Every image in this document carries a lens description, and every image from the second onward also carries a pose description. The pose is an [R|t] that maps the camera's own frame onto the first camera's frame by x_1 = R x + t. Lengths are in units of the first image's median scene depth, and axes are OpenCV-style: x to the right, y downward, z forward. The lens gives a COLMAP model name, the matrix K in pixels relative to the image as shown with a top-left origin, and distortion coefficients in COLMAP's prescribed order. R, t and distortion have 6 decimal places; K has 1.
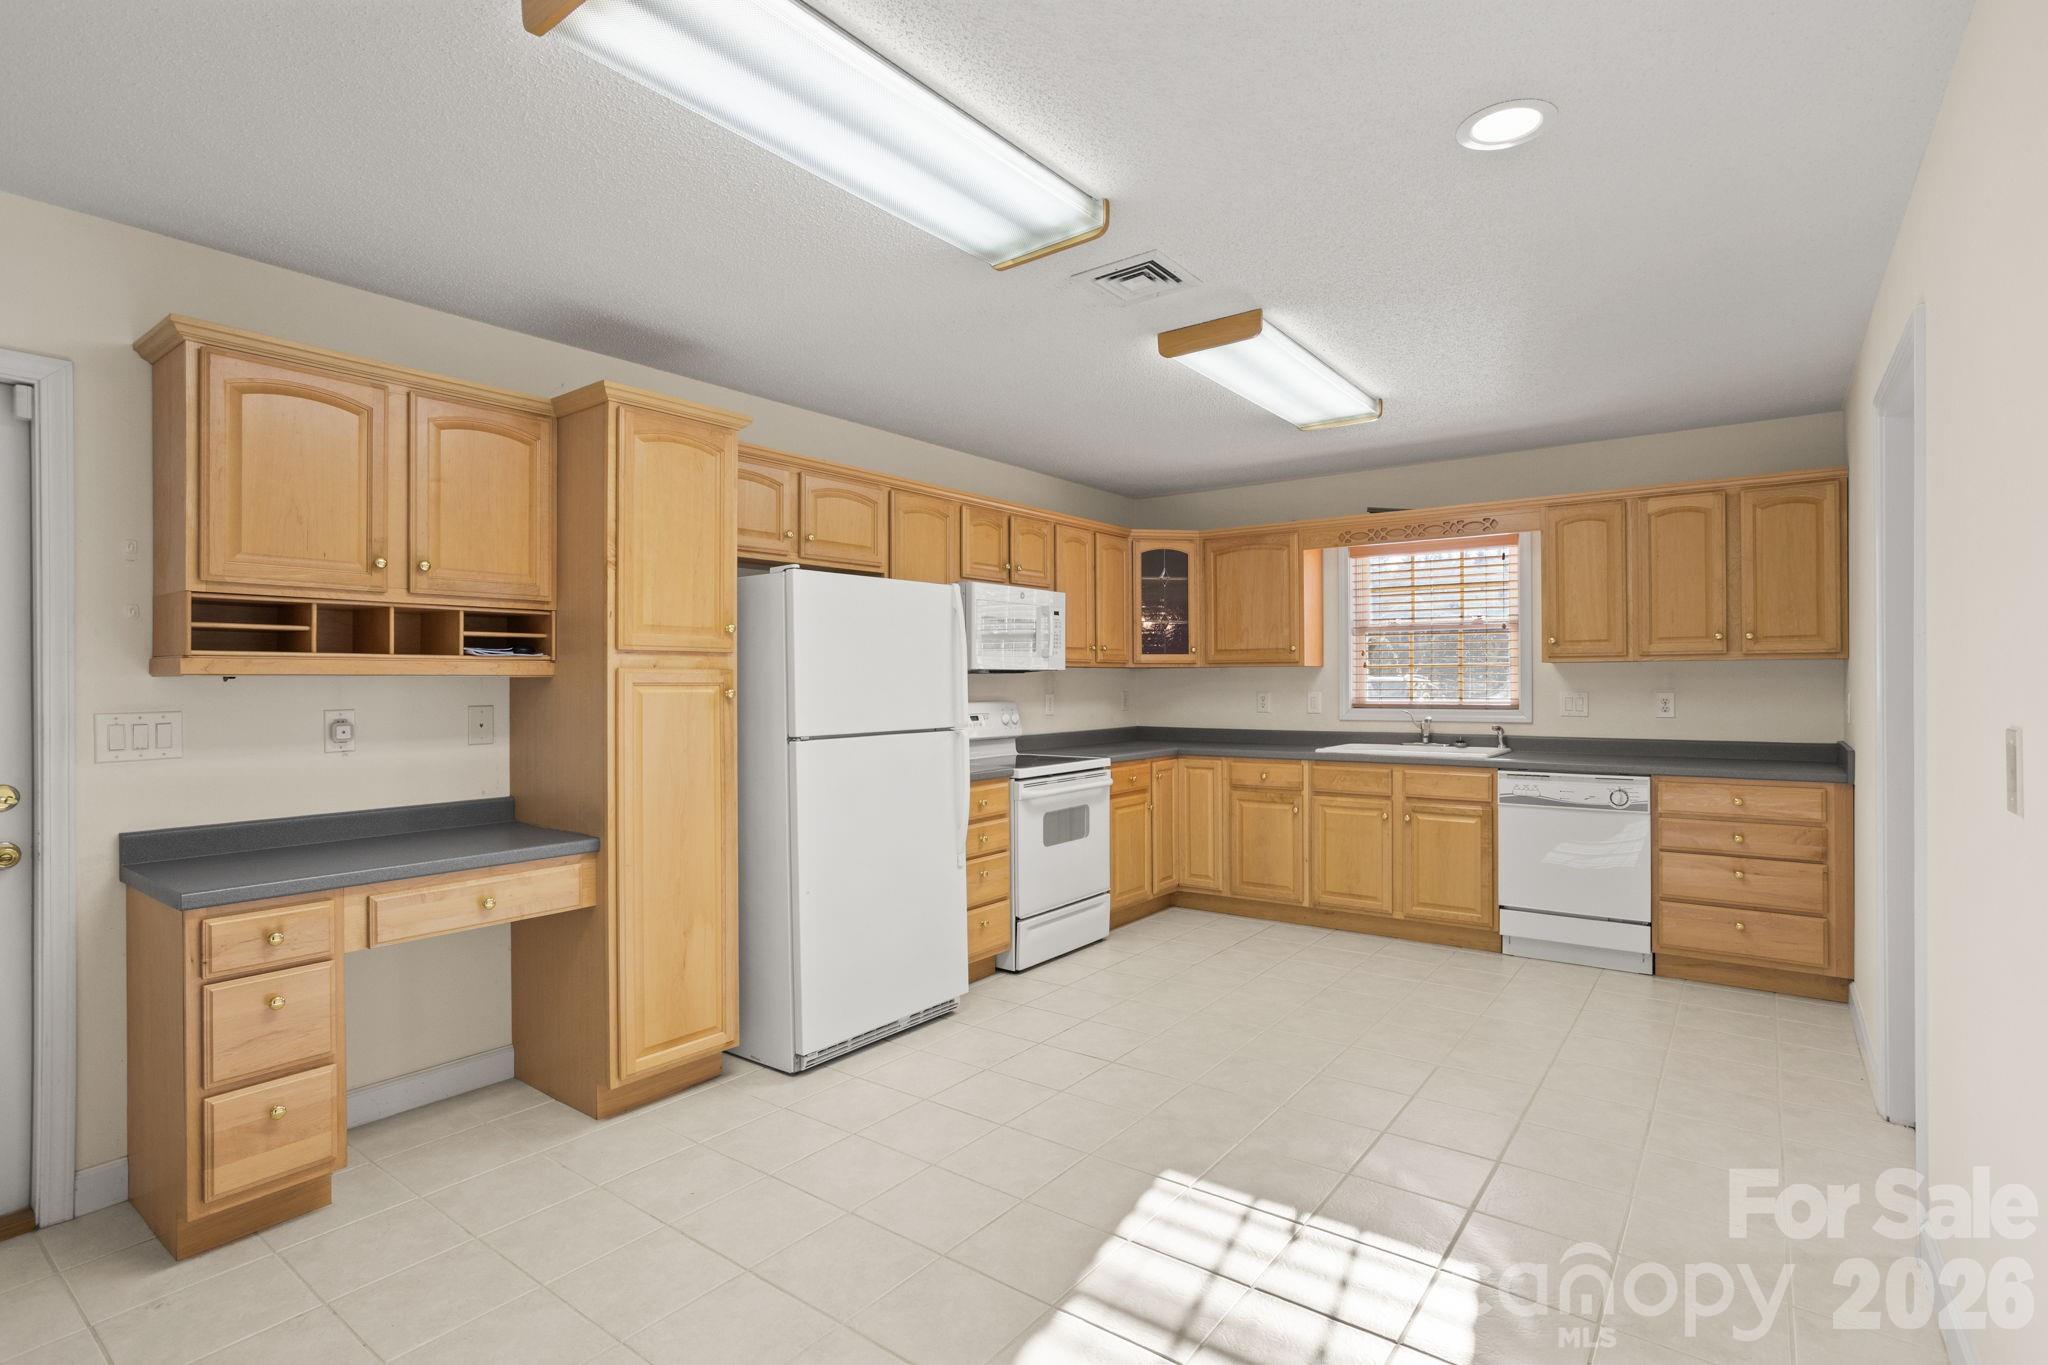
lens RADIAL K [[993.9, 0, 1023.4], [0, 993.9, 684.7], [0, 0, 1]] dist [-0.002540, 0.004386]
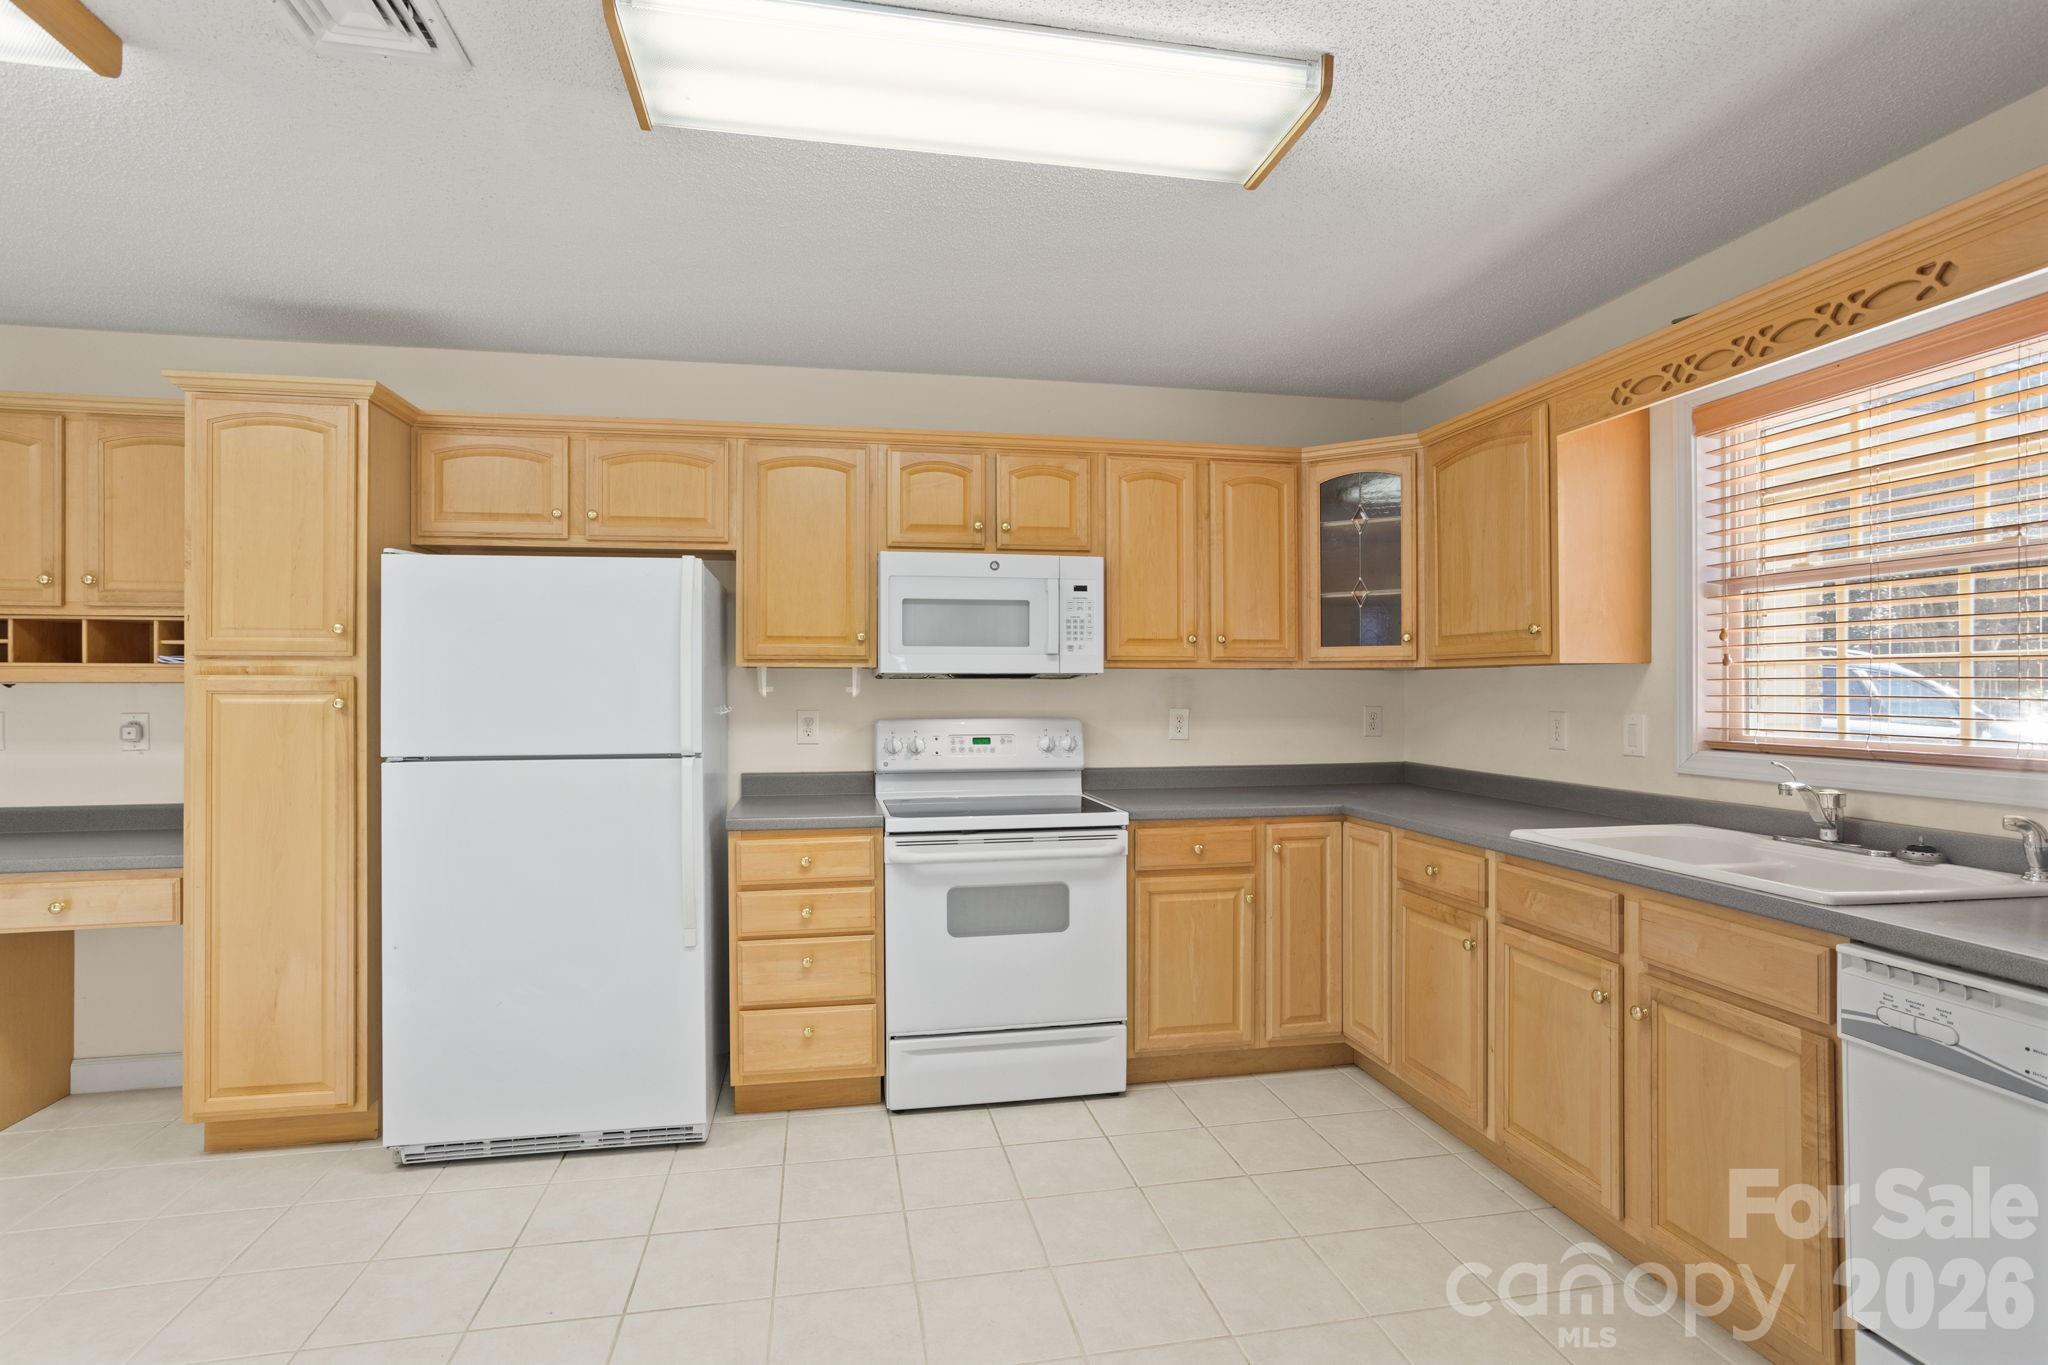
lens RADIAL K [[993.9, 0, 1017.4], [0, 993.9, 688.5], [0, 0, 1]] dist [-0.002540, 0.004386]
pose [[0.736421, 0.005416, -0.676502, 0.461137], [-0.005587, 0.999983, 0.001924, -0.005832], [0.676500, 0.002363, 0.736439, 0.482626]]
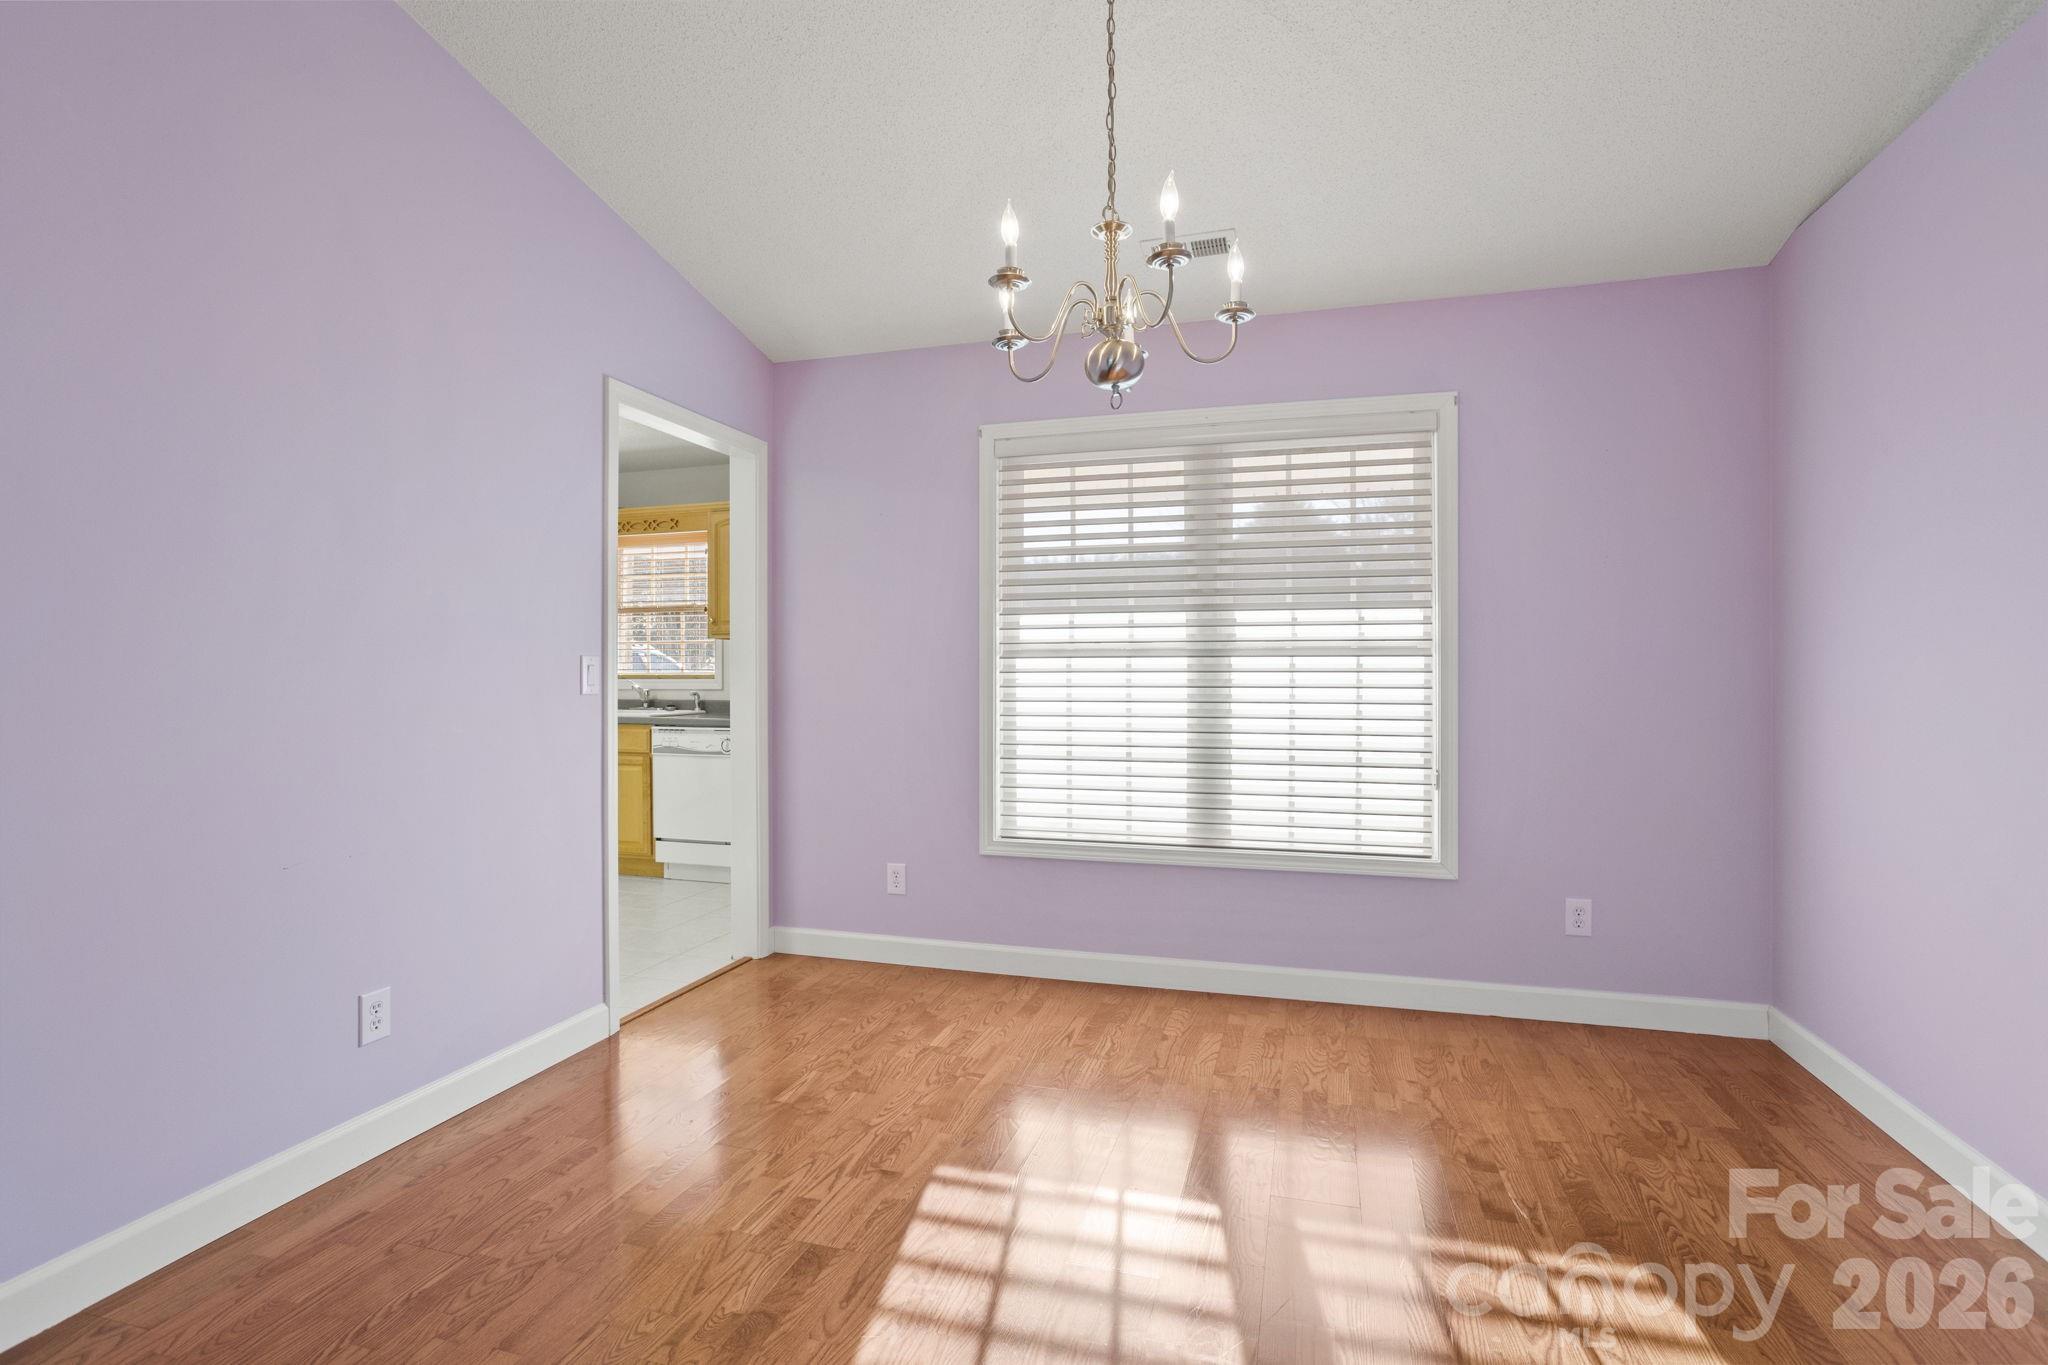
lens RADIAL K [[993.9, 0, 1026.8], [0, 993.9, 682.3], [0, 0, 1]] dist [-0.002540, 0.004386]
pose [[0.941366, 0.003066, 0.337372, 0.457351], [-0.004695, 0.999981, 0.004014, 0.023173], [-0.337353, -0.005363, 0.941363, -0.271087]]
